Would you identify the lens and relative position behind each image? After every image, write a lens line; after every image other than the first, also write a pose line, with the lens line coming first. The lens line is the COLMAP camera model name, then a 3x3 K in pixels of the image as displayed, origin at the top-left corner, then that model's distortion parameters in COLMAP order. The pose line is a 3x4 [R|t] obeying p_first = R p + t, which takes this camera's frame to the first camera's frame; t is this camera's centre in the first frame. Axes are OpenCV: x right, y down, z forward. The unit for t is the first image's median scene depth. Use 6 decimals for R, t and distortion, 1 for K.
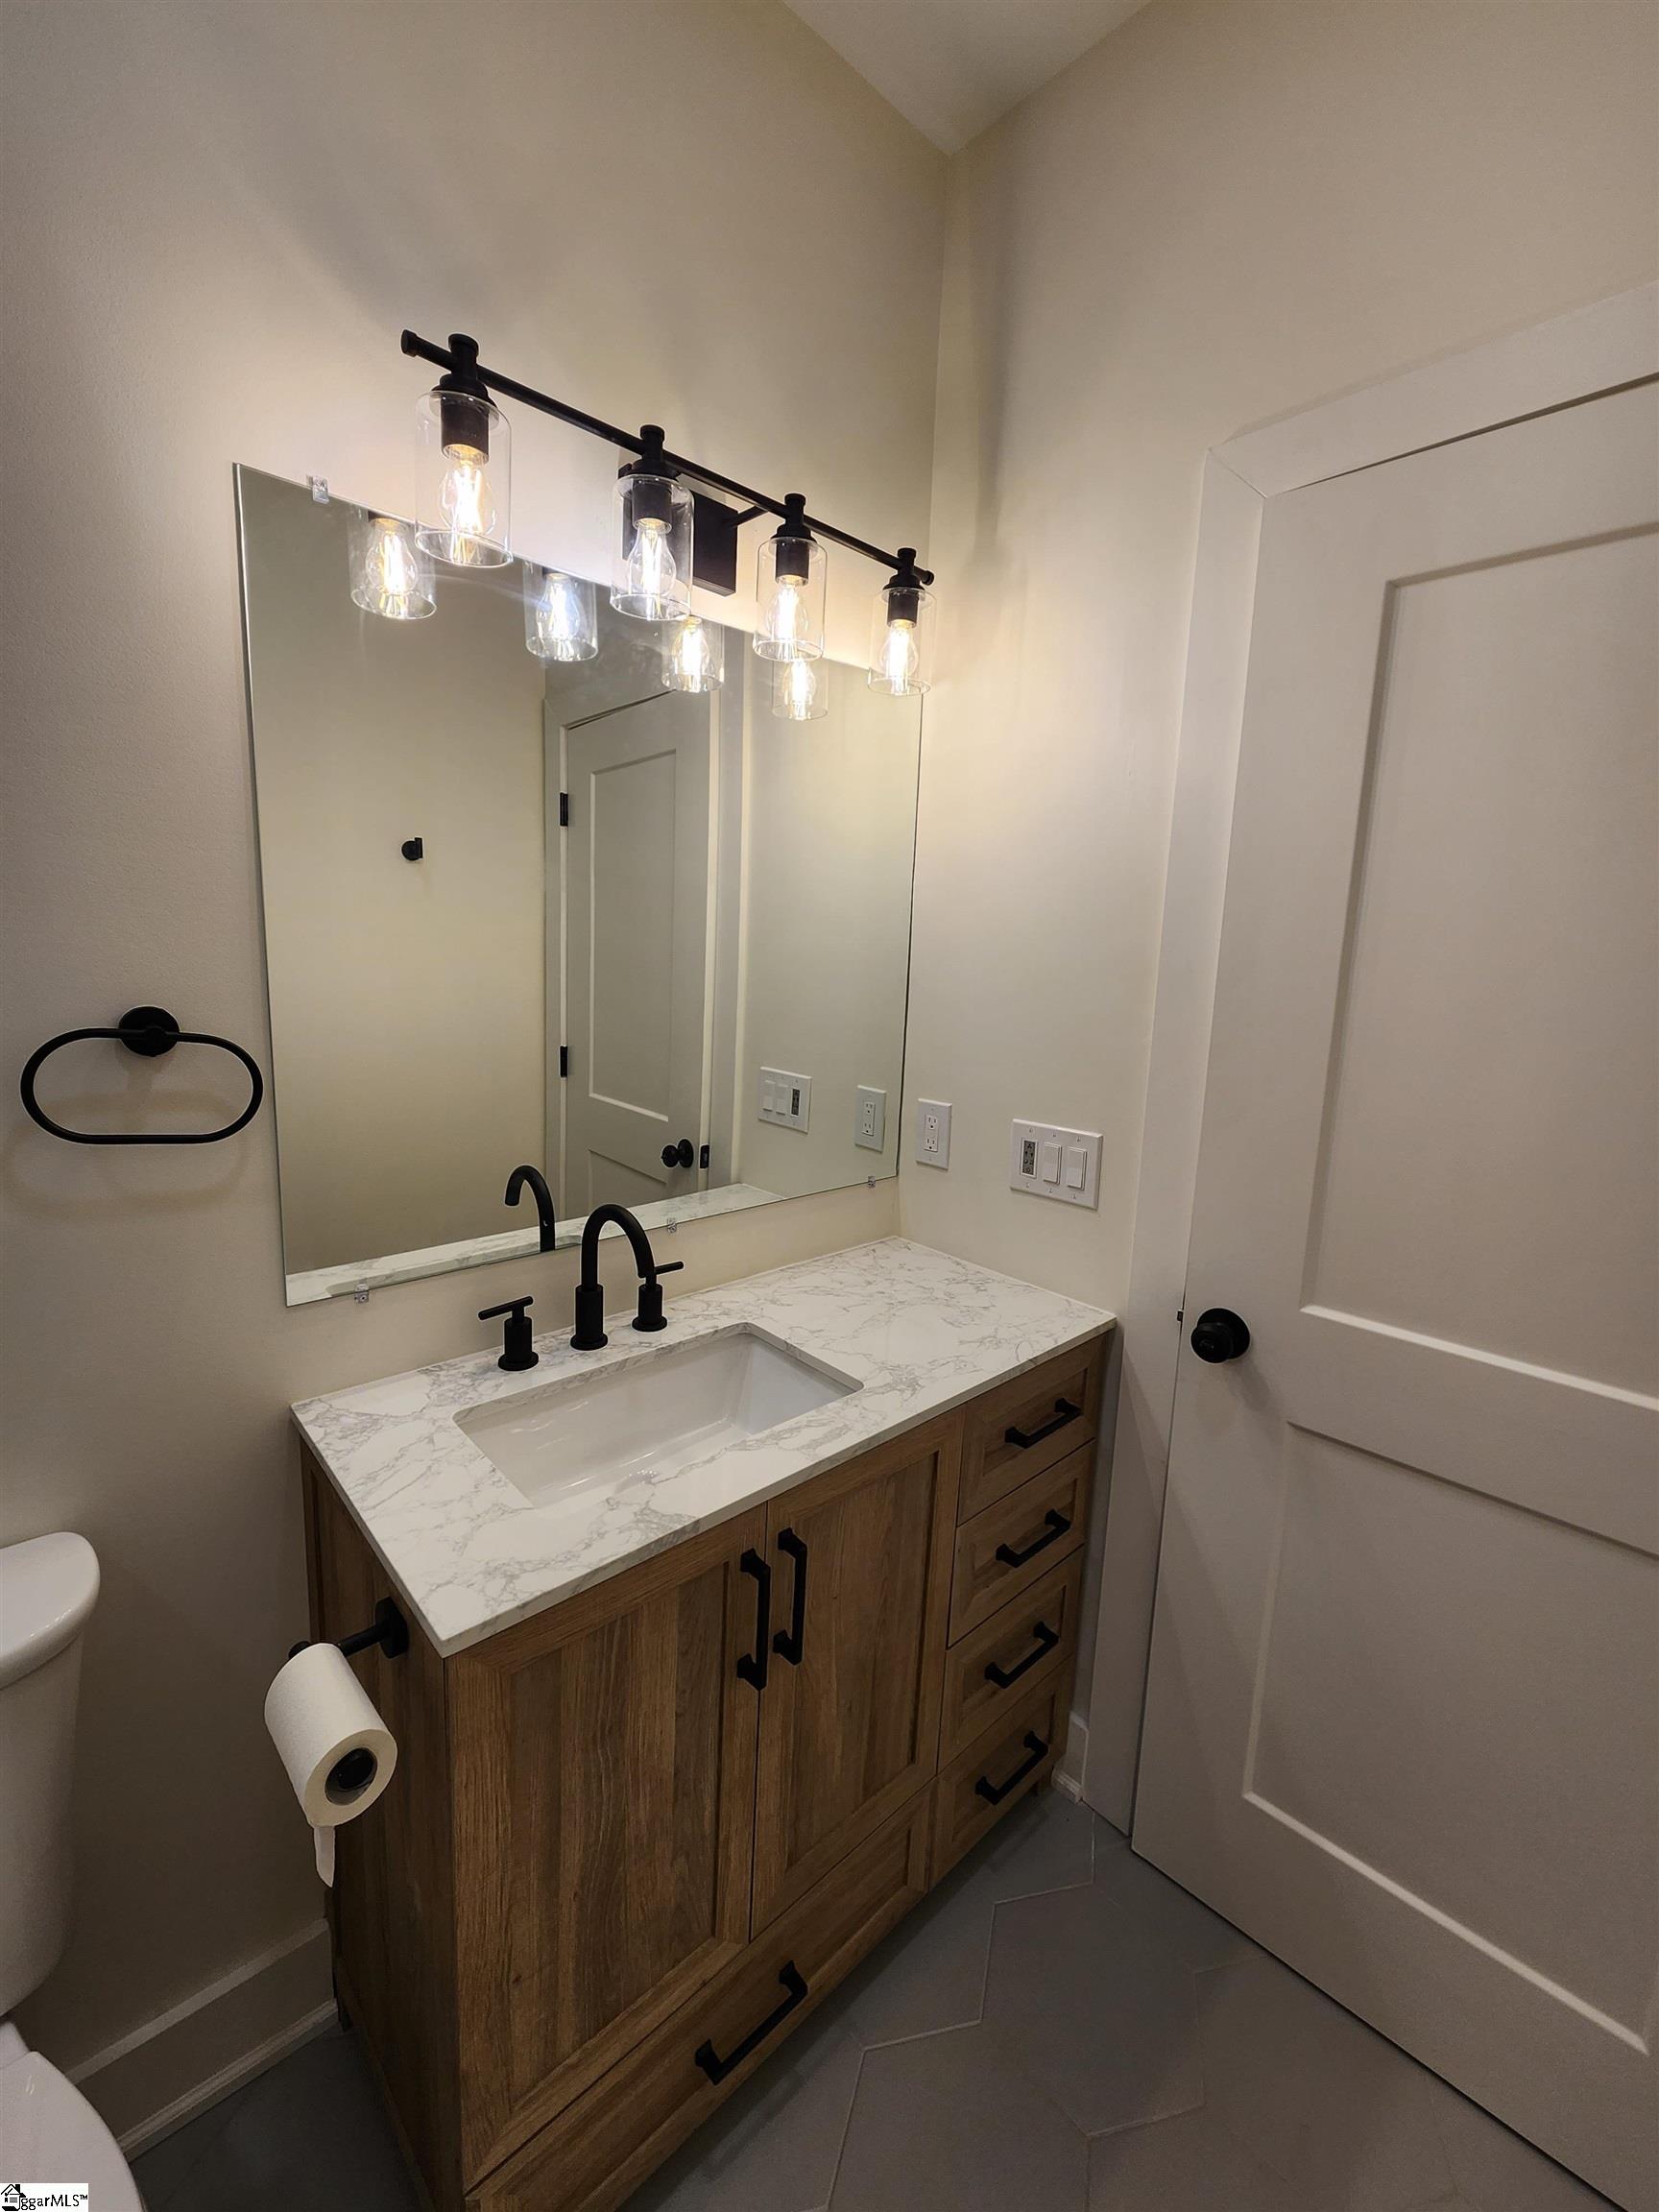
lens RADIAL K [[905.5, 0, 830.1], [0, 905.5, 1083.3], [0, 0, 1]] dist [0.000190, -0.000718]
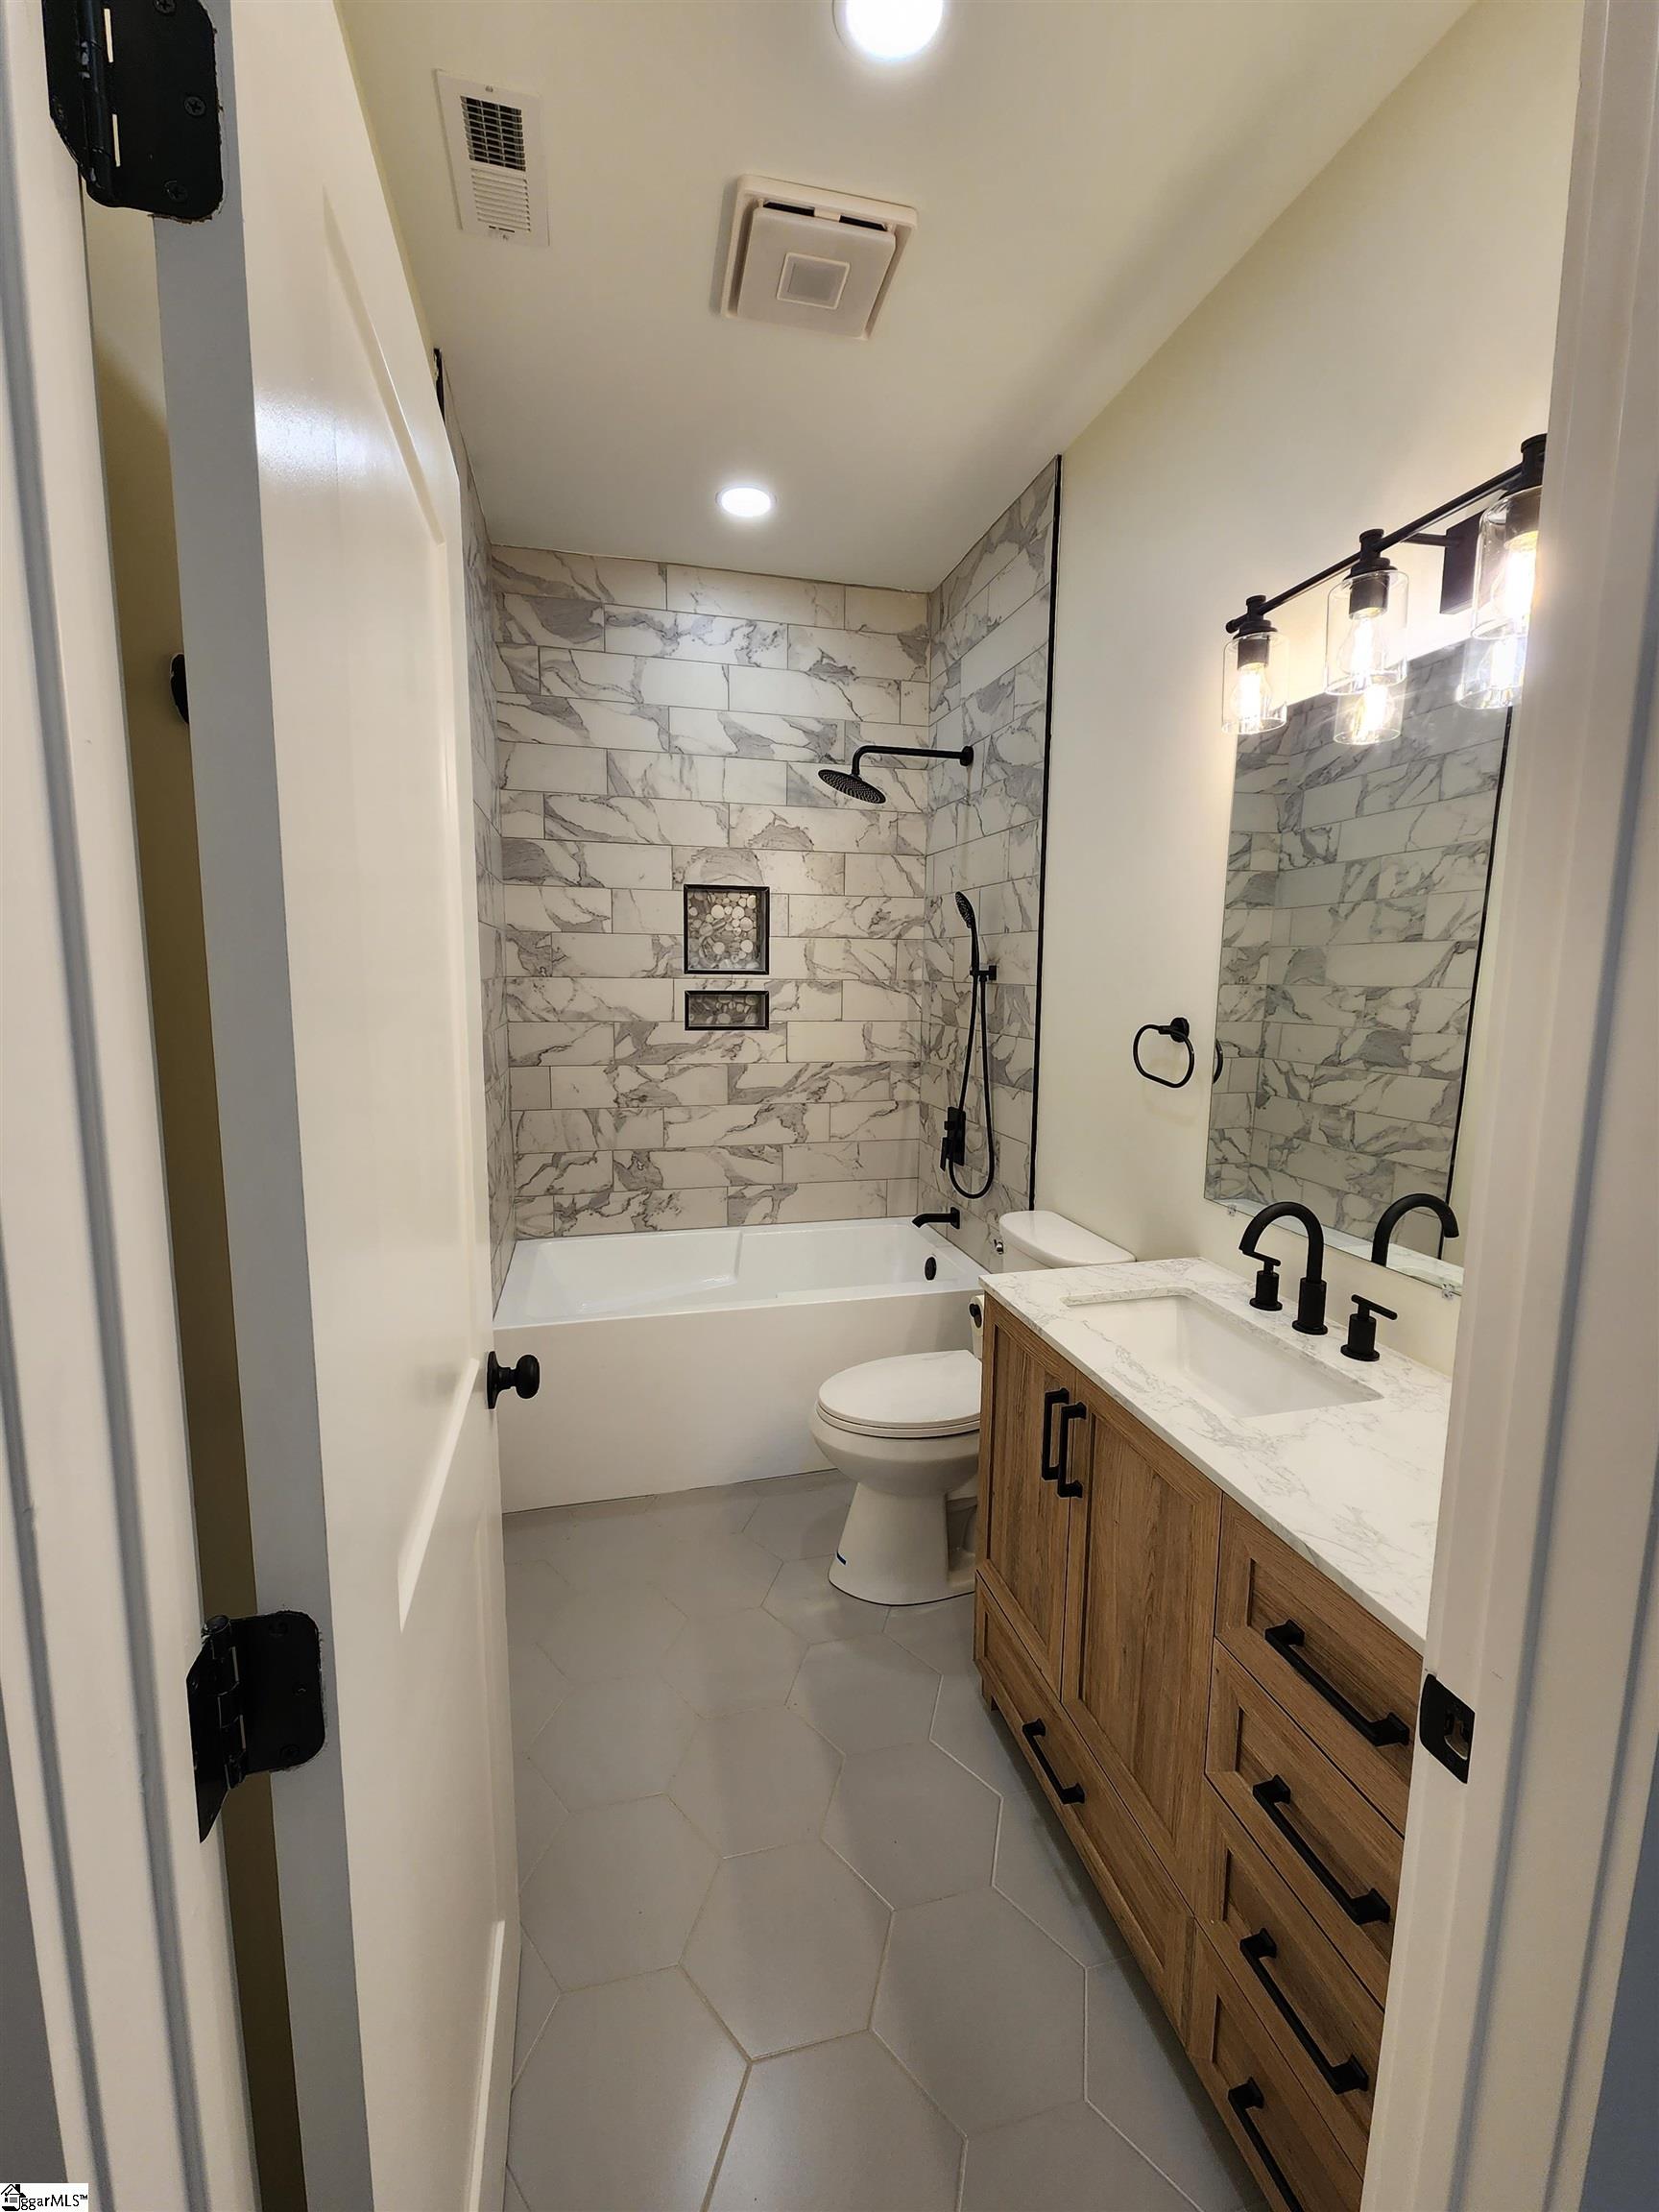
lens RADIAL K [[905.5, 0, 830.1], [0, 905.5, 1083.3], [0, 0, 1]] dist [0.000190, -0.000718]
pose [[-0.472458, 0.069212, -0.878631, 1.193217], [-0.163048, 0.972840, 0.164307, -0.125099], [0.866140, 0.220887, -0.448341, 1.088972]]
